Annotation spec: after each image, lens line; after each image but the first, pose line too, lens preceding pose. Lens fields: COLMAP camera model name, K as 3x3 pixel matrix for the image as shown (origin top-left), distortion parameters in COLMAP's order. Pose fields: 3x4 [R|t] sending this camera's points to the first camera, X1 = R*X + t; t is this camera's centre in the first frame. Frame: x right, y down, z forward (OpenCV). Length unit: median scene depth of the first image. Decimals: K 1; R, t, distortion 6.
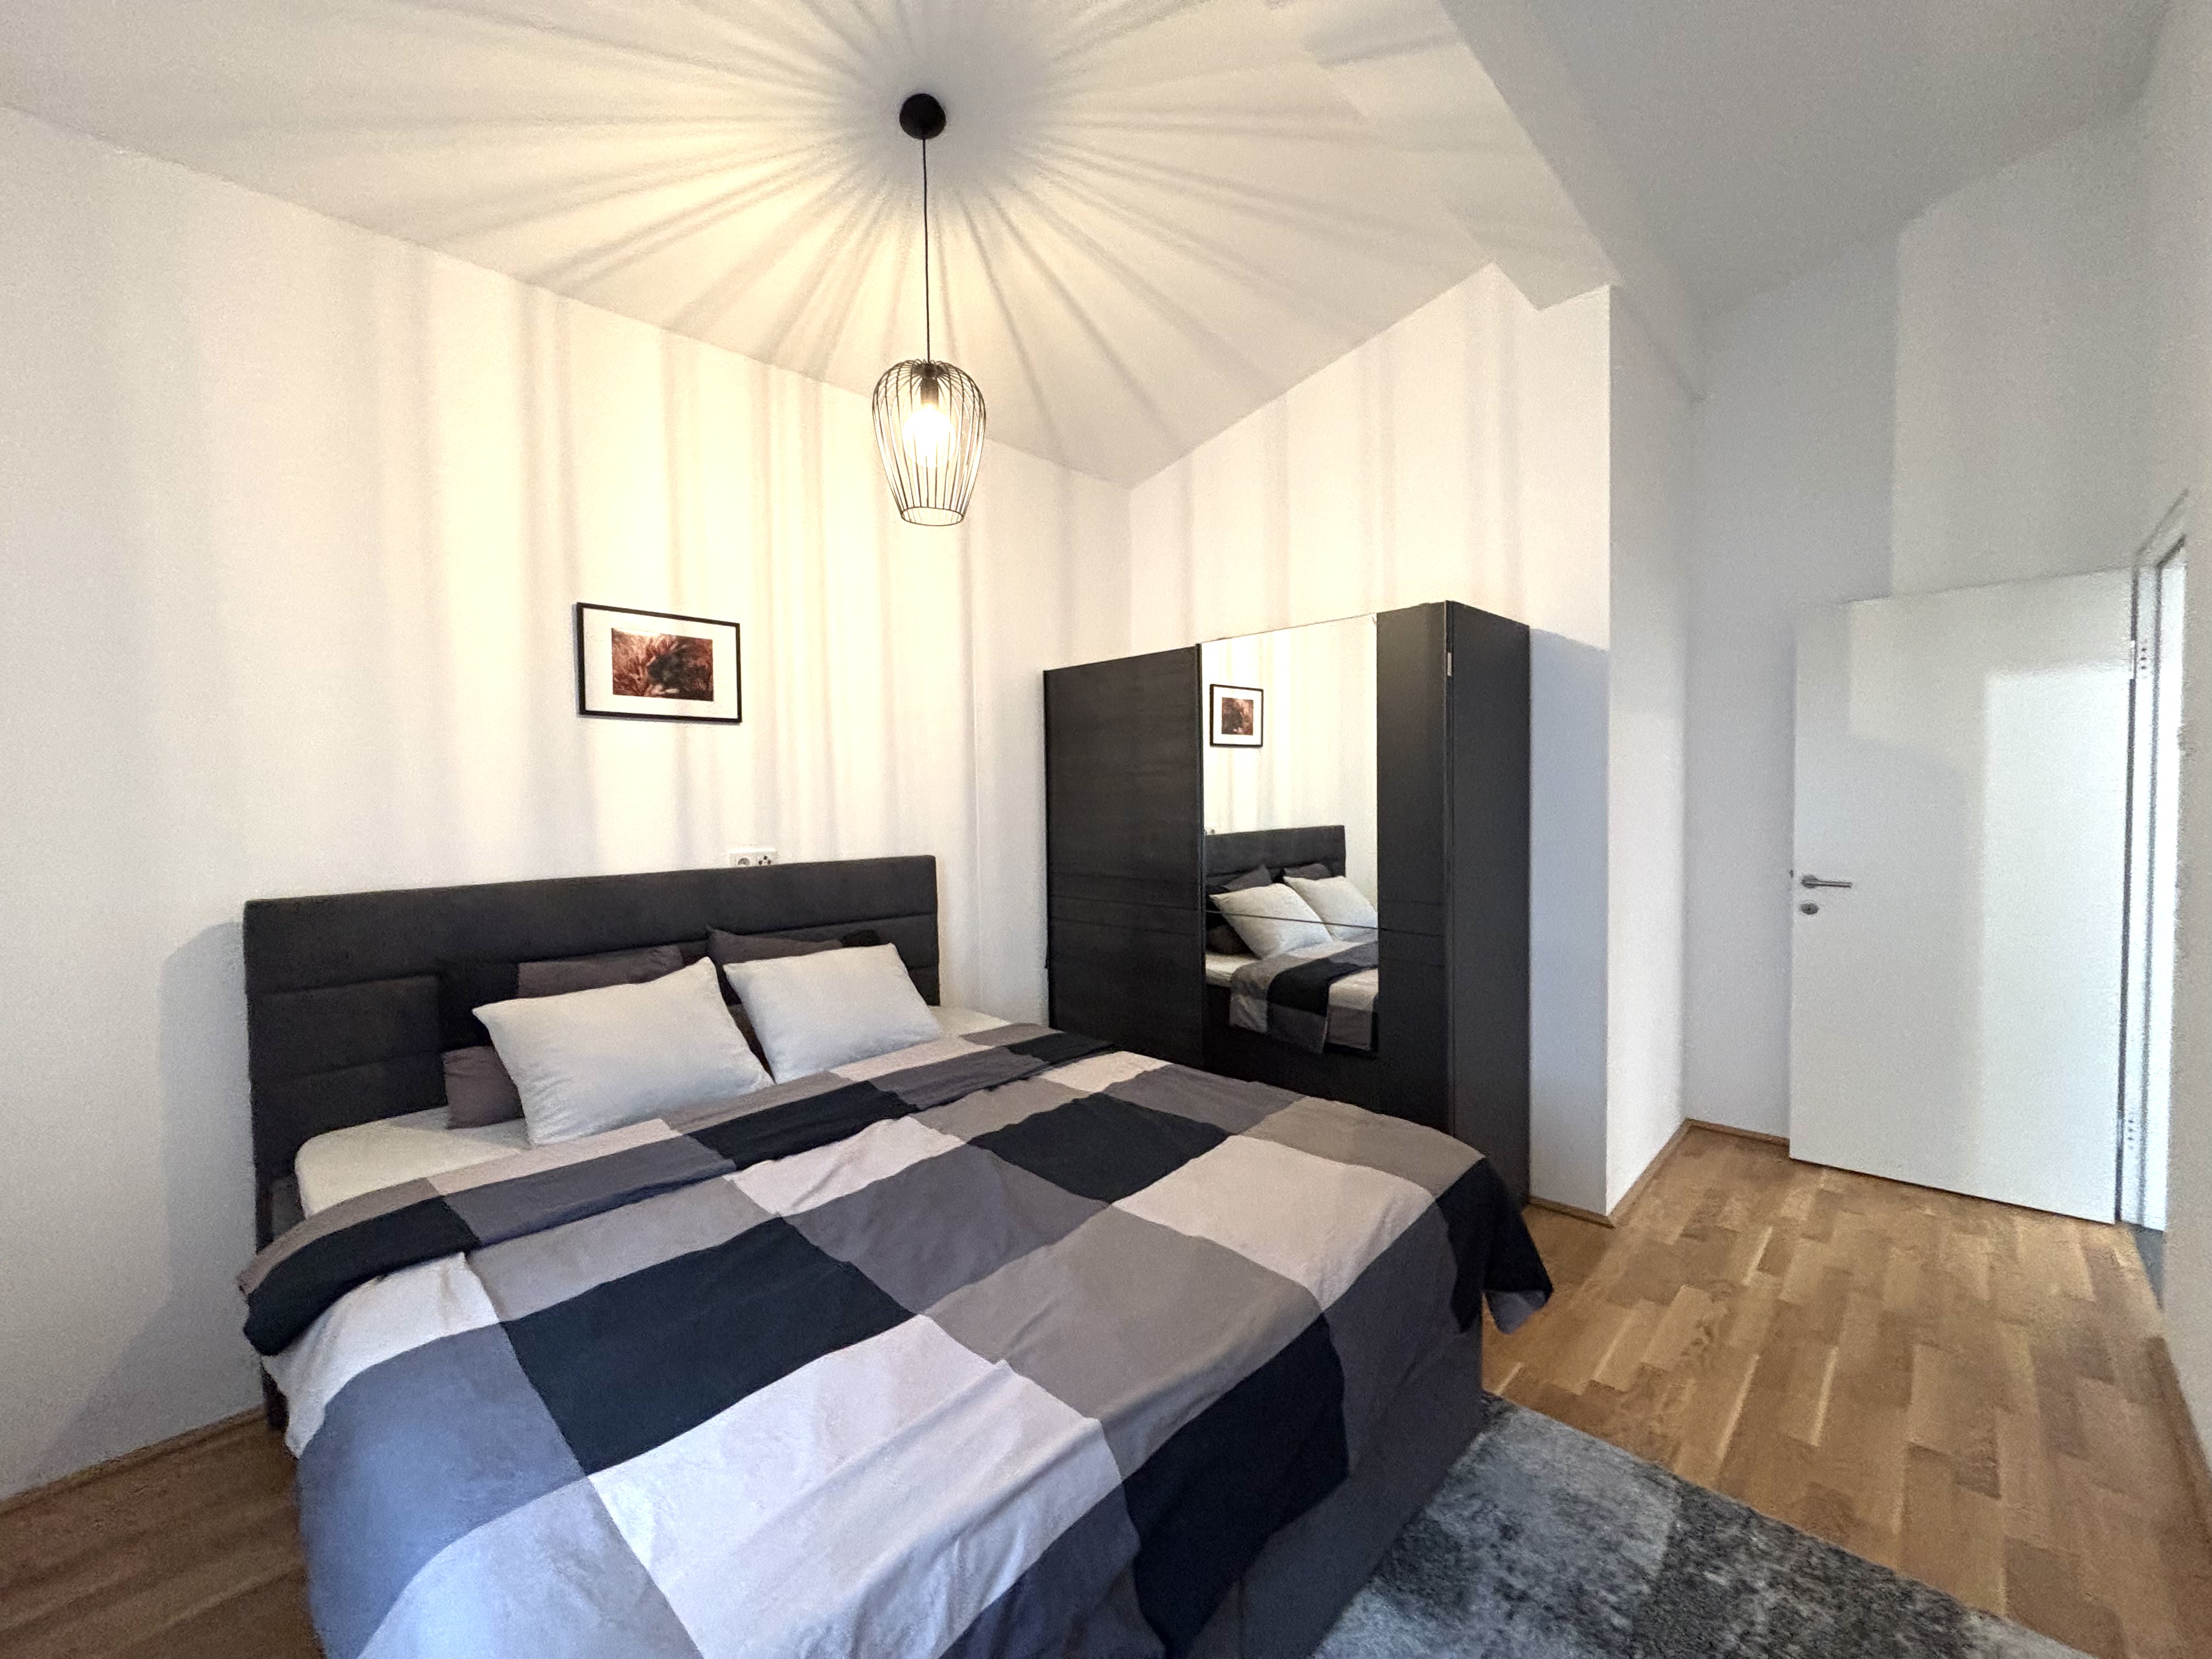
lens RADIAL K [[892.0, 0, 1088.0], [0, 892.0, 830.6], [0, 0, 1]] dist [-0.004394, -0.000290]
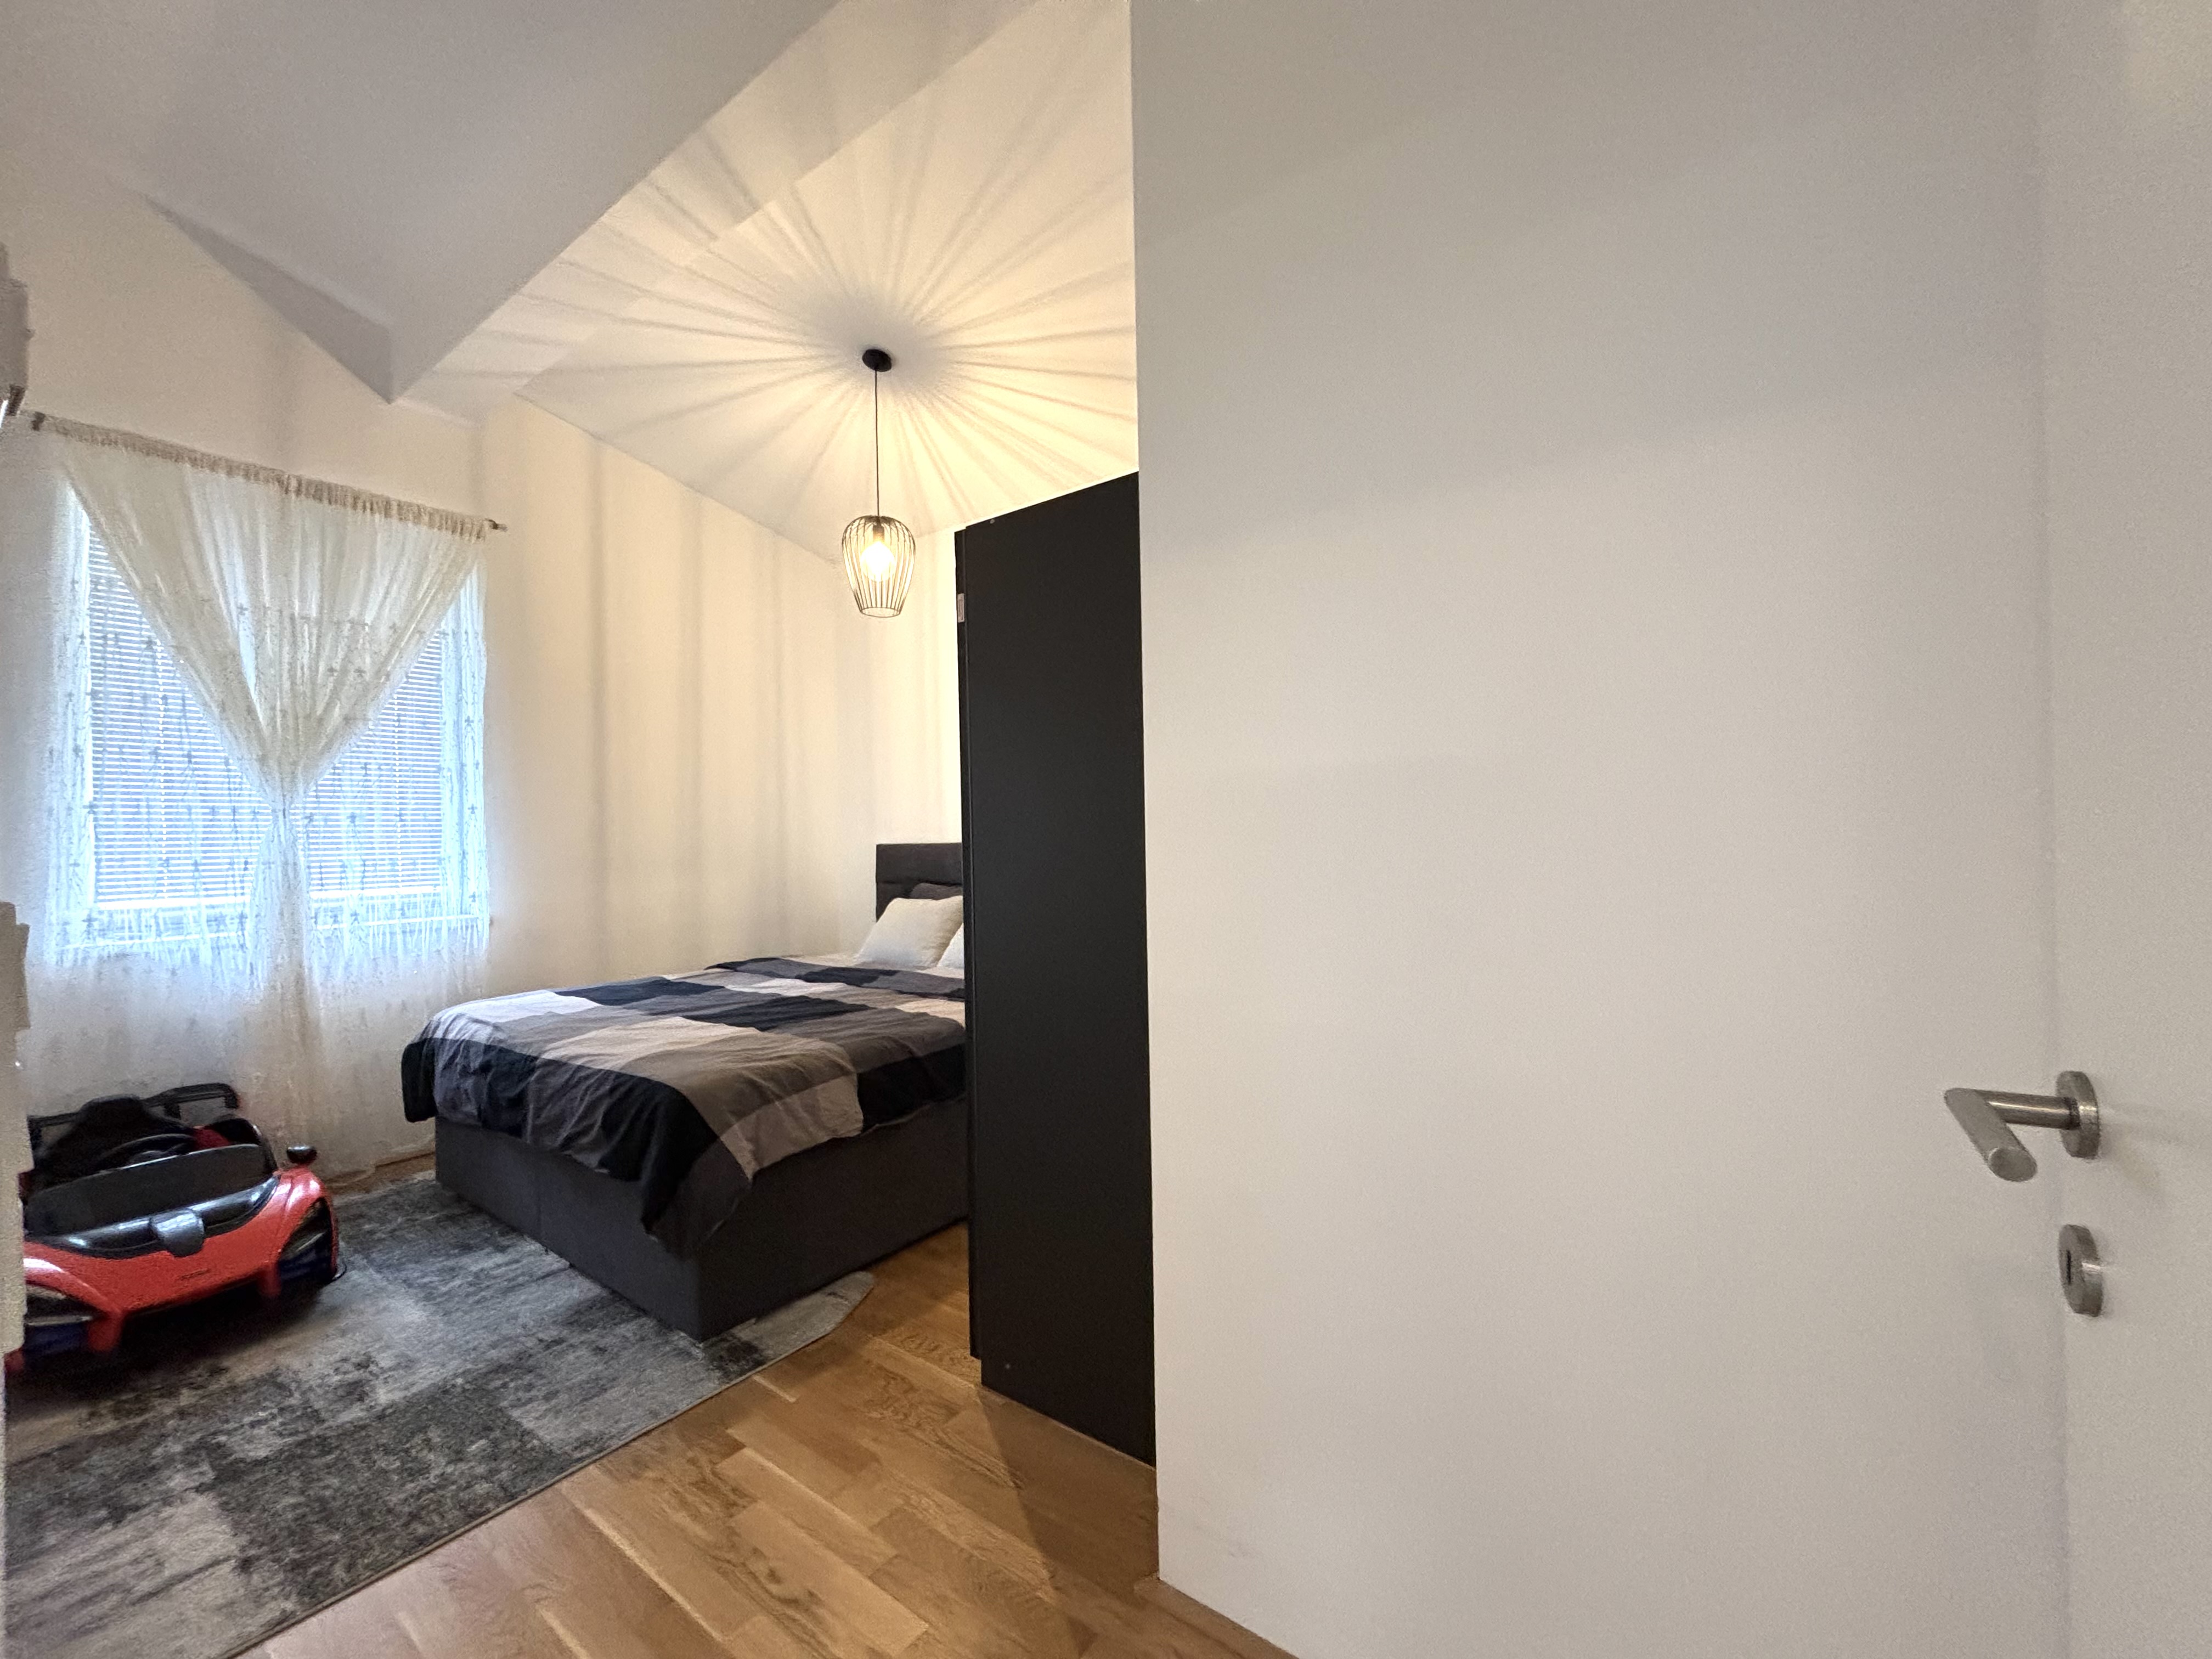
lens RADIAL K [[892.0, 0, 1088.9], [0, 892.0, 821.1], [0, 0, 1]] dist [-0.004394, -0.000290]
pose [[0.140351, 0.013043, -0.990016, 1.862587], [-0.052998, 0.998579, 0.005642, 0.005776], [0.988682, 0.051677, 0.140843, 1.519153]]
